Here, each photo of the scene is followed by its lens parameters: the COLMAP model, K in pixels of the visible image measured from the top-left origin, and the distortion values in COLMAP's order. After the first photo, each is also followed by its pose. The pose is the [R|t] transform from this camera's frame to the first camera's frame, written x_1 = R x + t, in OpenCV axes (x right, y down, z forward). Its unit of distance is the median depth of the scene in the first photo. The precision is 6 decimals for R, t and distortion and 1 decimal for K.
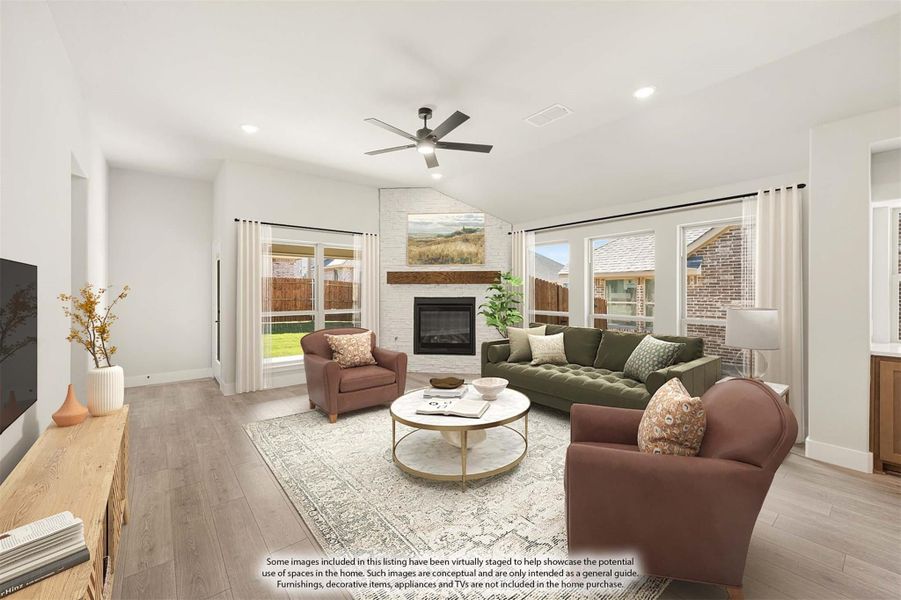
lens RADIAL K [[360.4, 0, 450.5], [0, 360.4, 294.4], [0, 0, 1]] dist [-0.005487, 0.000457]
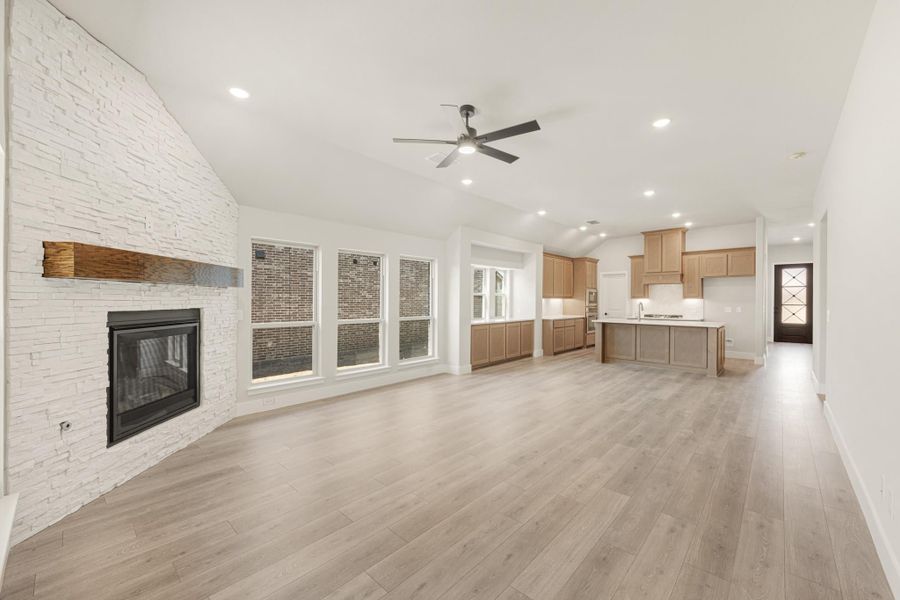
lens RADIAL K [[360.0, 0, 447.9], [0, 360.0, 300.5], [0, 0, 1]] dist [-0.005487, 0.000457]
pose [[-0.138798, -0.002384, 0.990318, -1.437151], [0.006704, 0.999972, 0.003347, -0.010005], [-0.990298, 0.007104, -0.138778, 1.688182]]
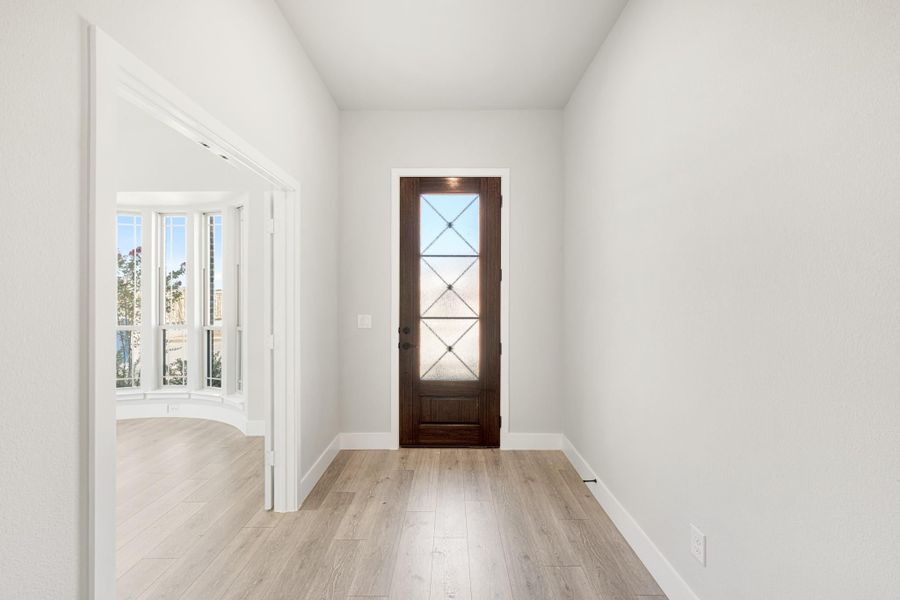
lens RADIAL K [[360.0, 0, 450.2], [0, 360.0, 293.7], [0, 0, 1]] dist [-0.005487, 0.000457]
pose [[-0.788973, 0.008090, 0.614375, 1.761942], [0.008246, 0.999963, -0.002578, 0.006686], [-0.614373, 0.003032, -0.789010, -2.399696]]
